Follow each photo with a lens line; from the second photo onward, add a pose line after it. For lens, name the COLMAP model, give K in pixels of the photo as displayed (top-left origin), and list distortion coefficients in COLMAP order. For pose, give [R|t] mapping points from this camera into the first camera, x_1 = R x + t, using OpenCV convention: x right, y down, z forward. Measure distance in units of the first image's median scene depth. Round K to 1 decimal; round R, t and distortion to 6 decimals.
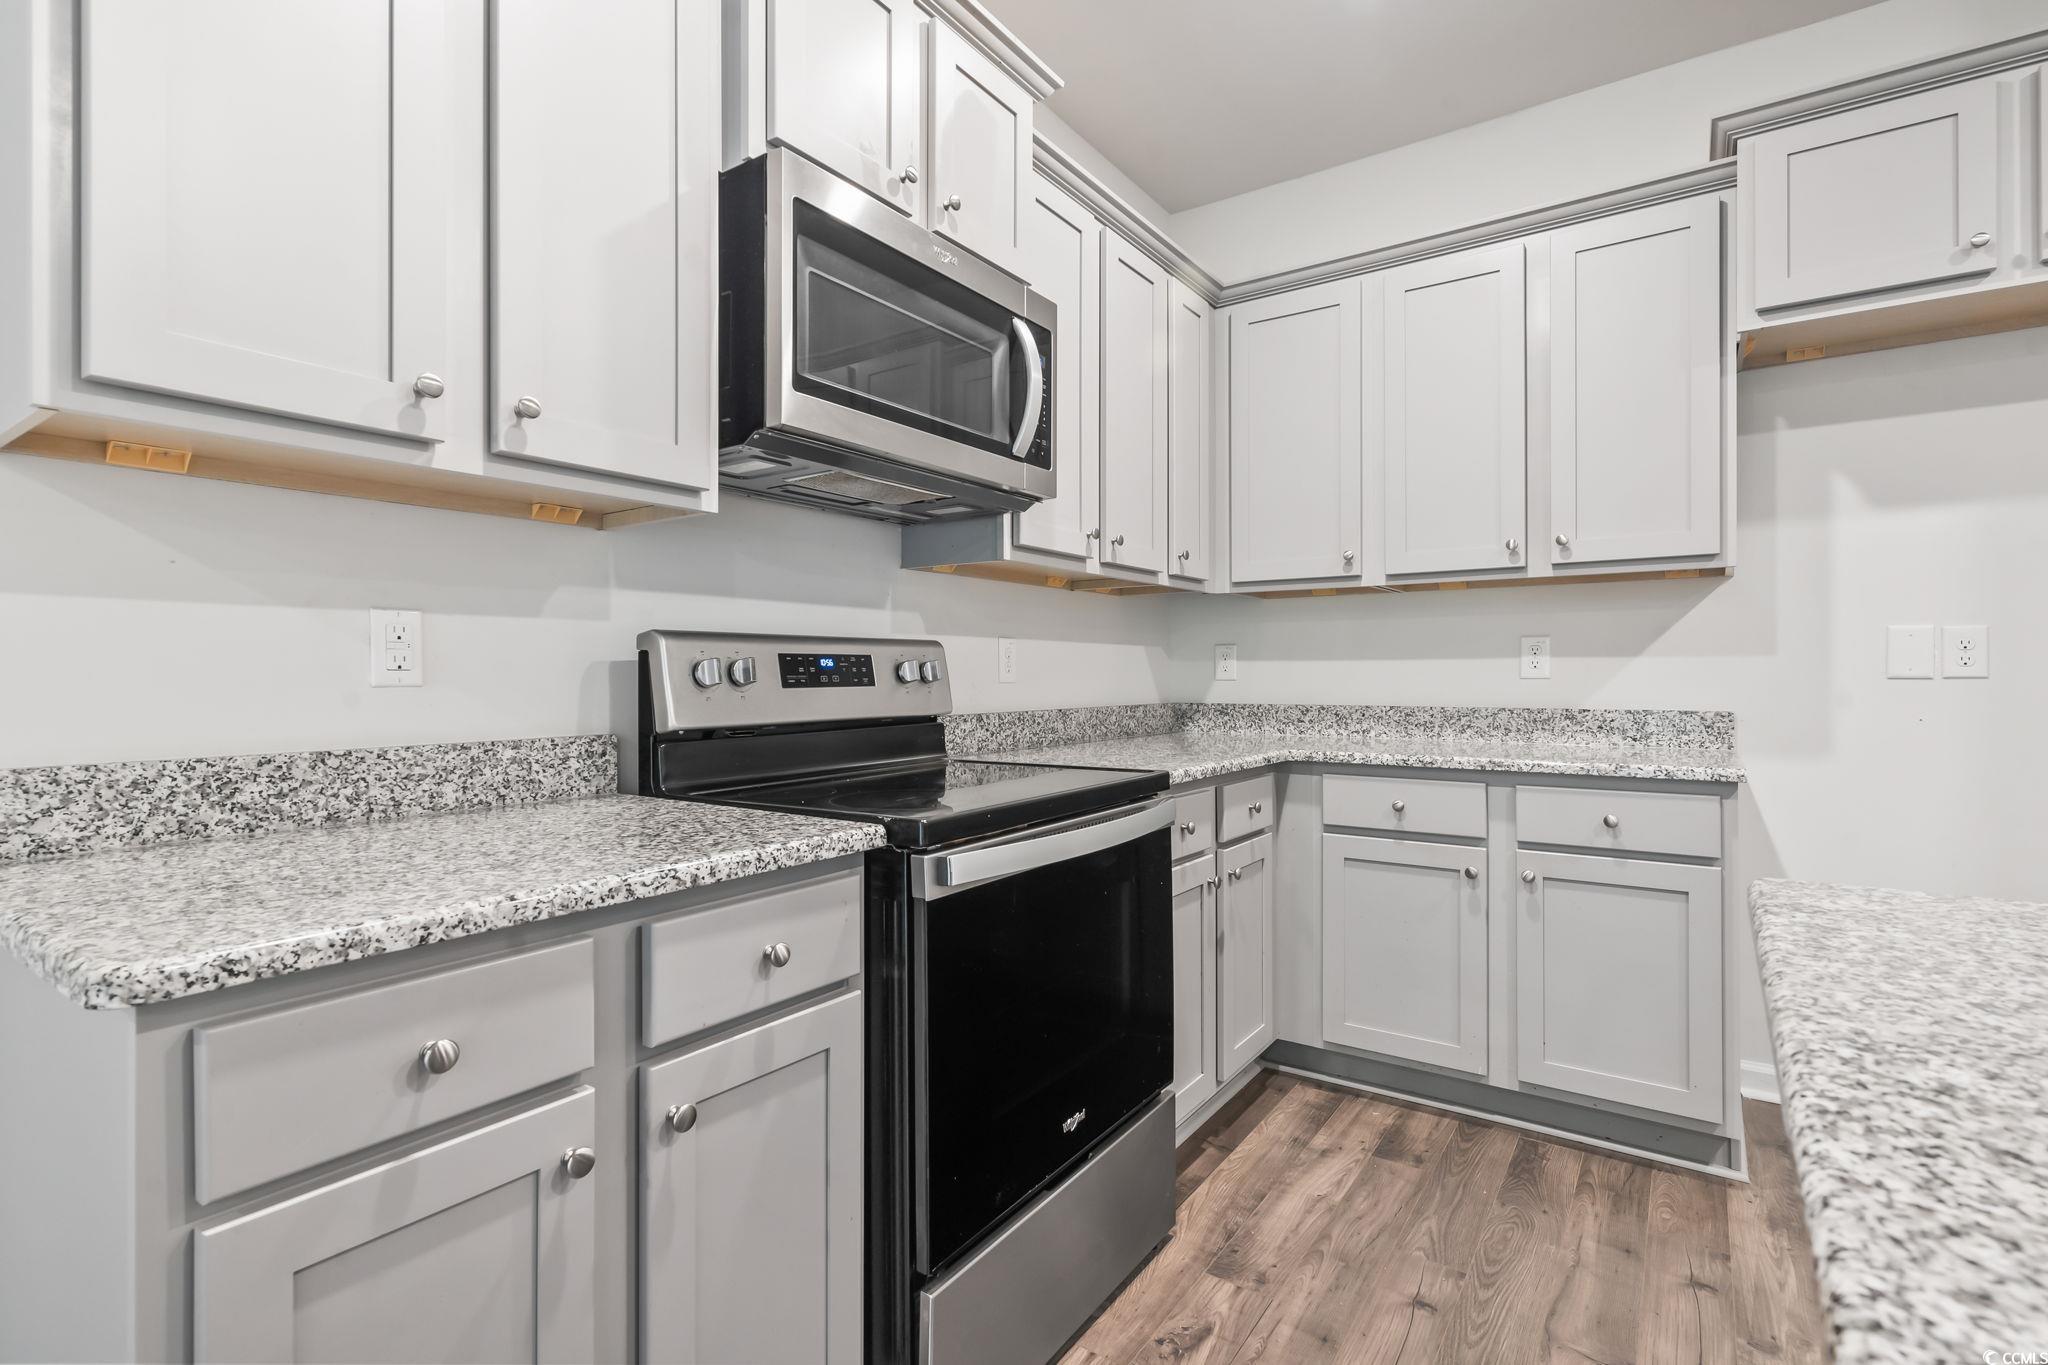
lens RADIAL K [[980.1, 0, 1015.3], [0, 980.1, 673.5], [0, 0, 1]] dist [0.001688, 0.001186]
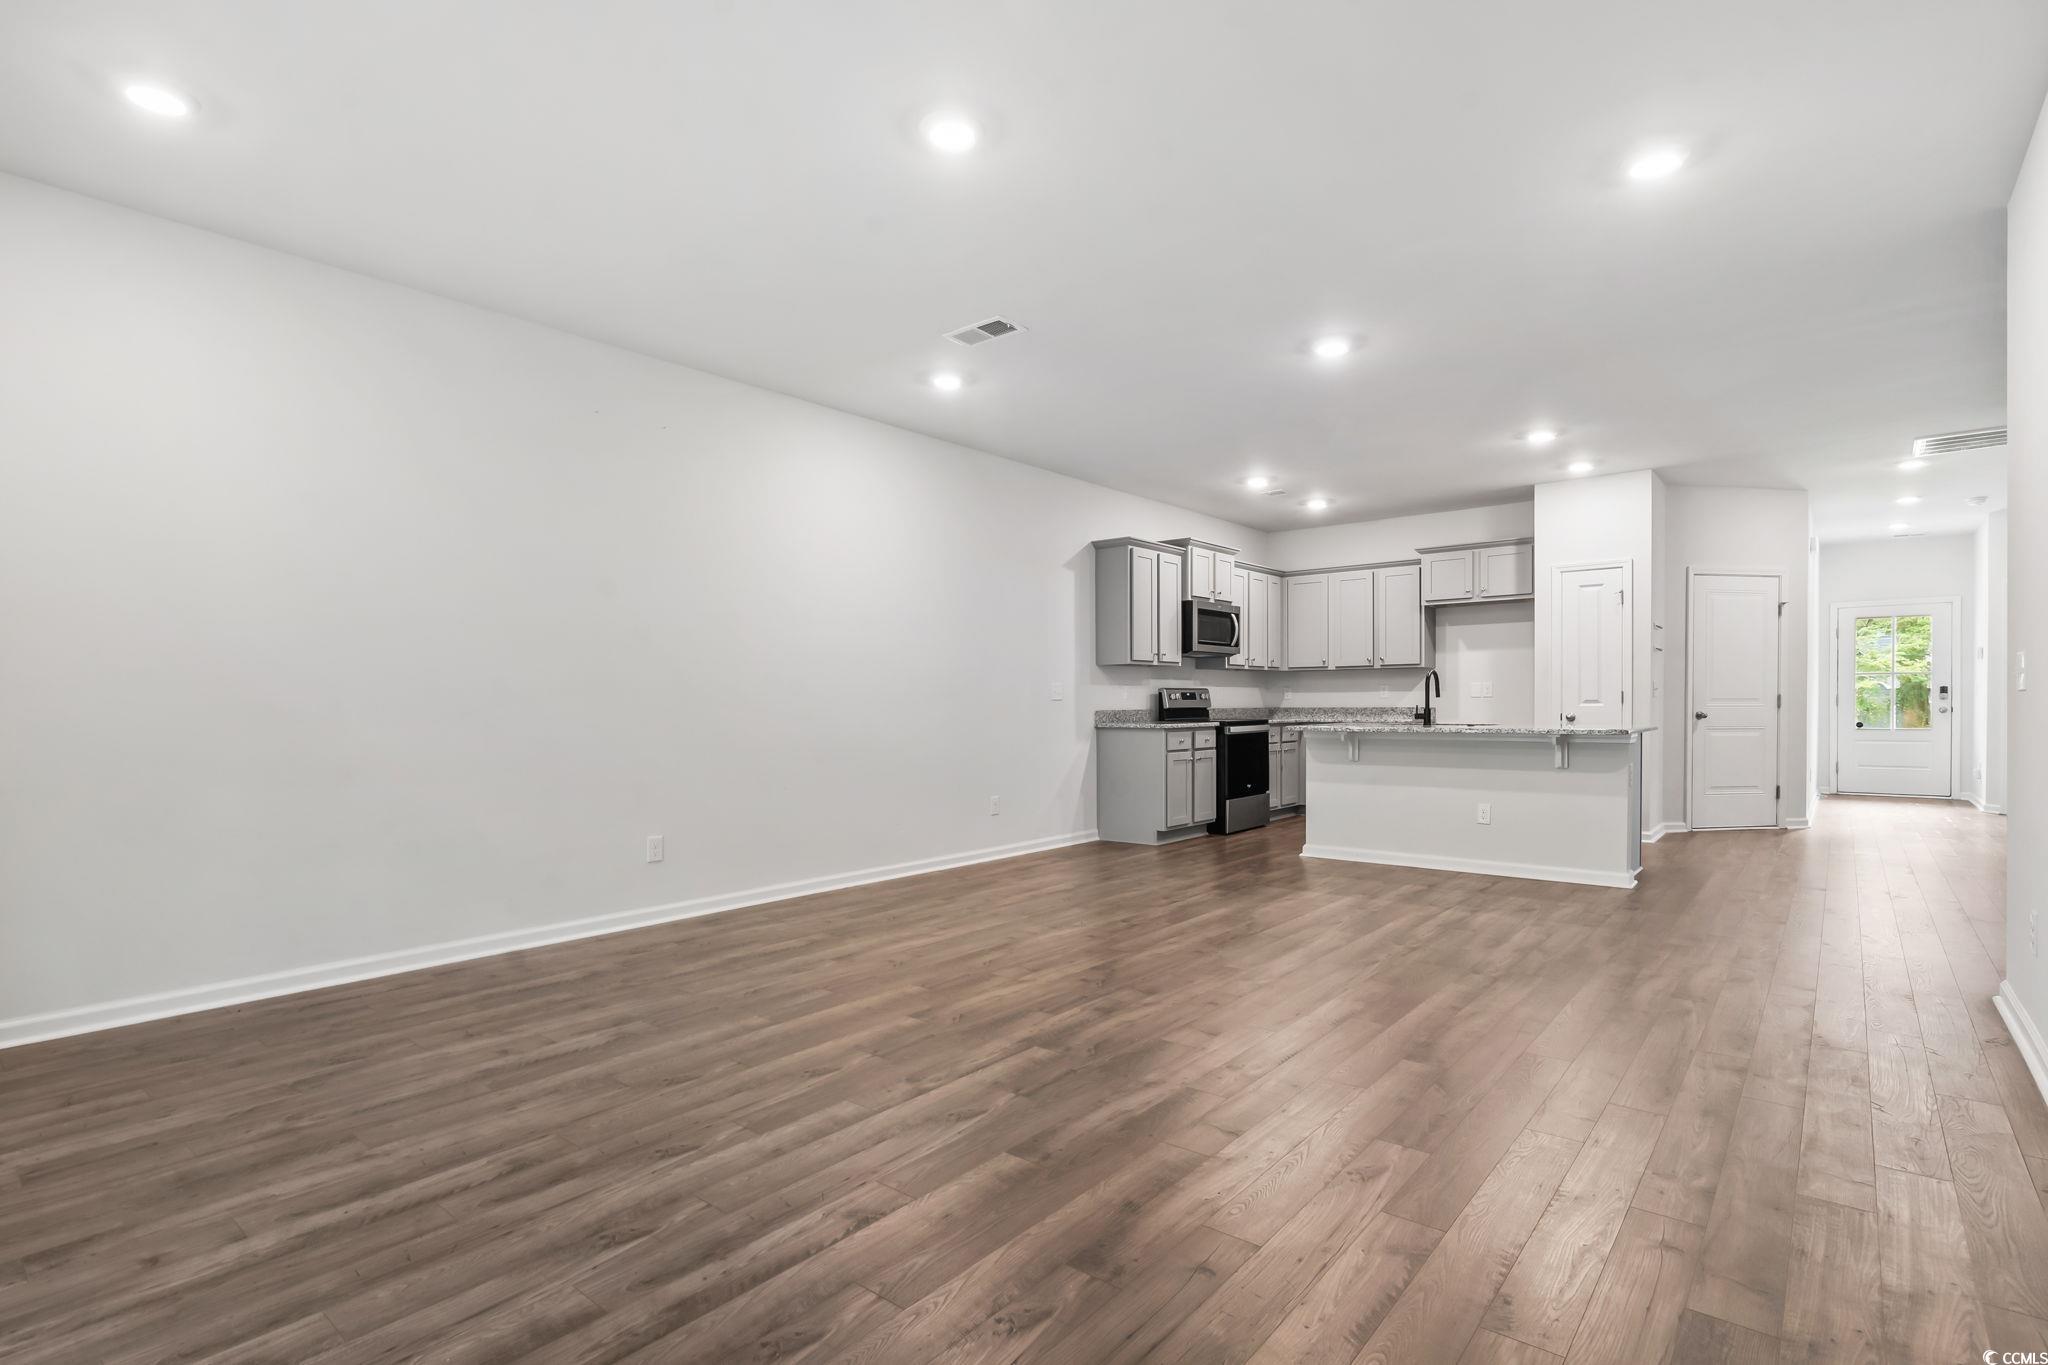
lens RADIAL K [[978.6, 0, 1012.7], [0, 978.6, 728.8], [0, 0, 1]] dist [-0.002787, -0.000634]
pose [[0.995587, -0.001502, -0.093832, -0.487947], [0.003944, 0.999658, 0.025844, 0.022615], [0.093761, -0.026100, 0.995253, -2.961569]]
